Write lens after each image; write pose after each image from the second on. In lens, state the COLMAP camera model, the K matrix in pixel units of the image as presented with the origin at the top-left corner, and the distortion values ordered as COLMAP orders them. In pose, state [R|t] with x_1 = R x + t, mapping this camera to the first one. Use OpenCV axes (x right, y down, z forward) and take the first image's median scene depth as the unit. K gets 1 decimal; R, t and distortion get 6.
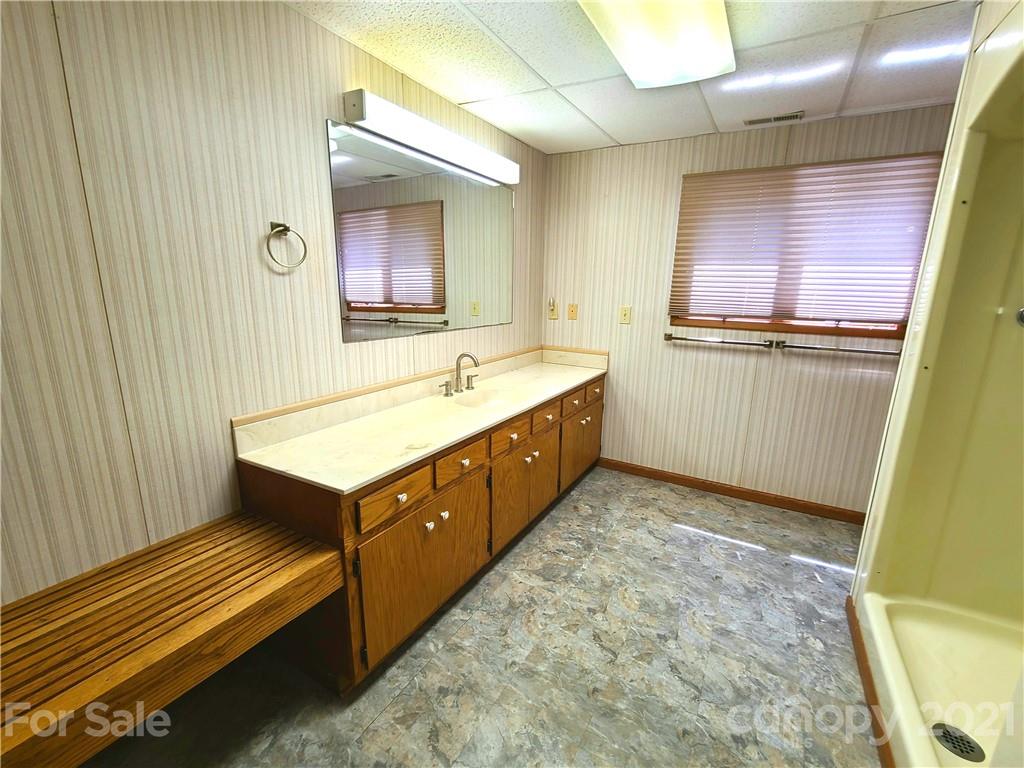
lens RADIAL K [[458.6, 0, 516.2], [0, 458.6, 387.4], [0, 0, 1]] dist [0.001865, -0.000138]
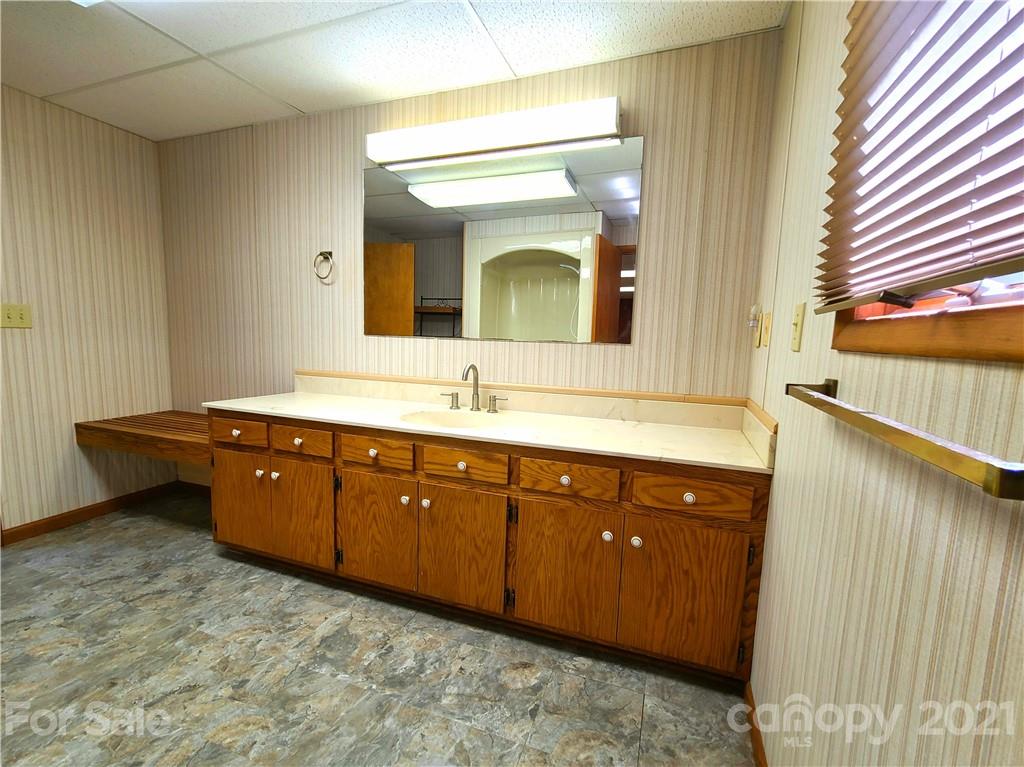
lens RADIAL K [[434.6, 0, 518.3], [0, 434.6, 389.7], [0, 0, 1]] dist [-0.001850, -0.000113]
pose [[0.162754, 0.106108, -0.980945, 0.923700], [-0.242021, 0.968120, 0.064566, -0.135602], [0.956523, 0.226901, 0.183246, 1.257897]]
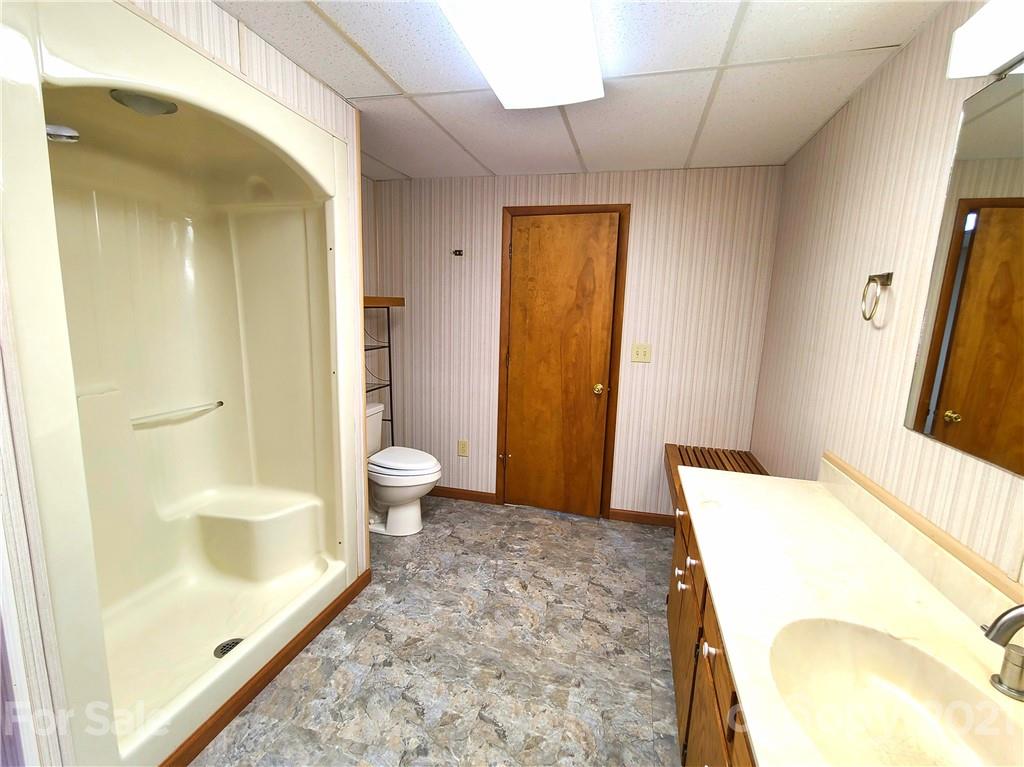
lens RADIAL K [[460.4, 0, 518.9], [0, 460.4, 388.4], [0, 0, 1]] dist [-0.001139, 0.000846]
pose [[-0.962965, -0.003563, -0.269604, 0.365950], [-0.105289, 0.925493, 0.363838, -0.345143], [0.248220, 0.378749, -0.891592, 1.484364]]
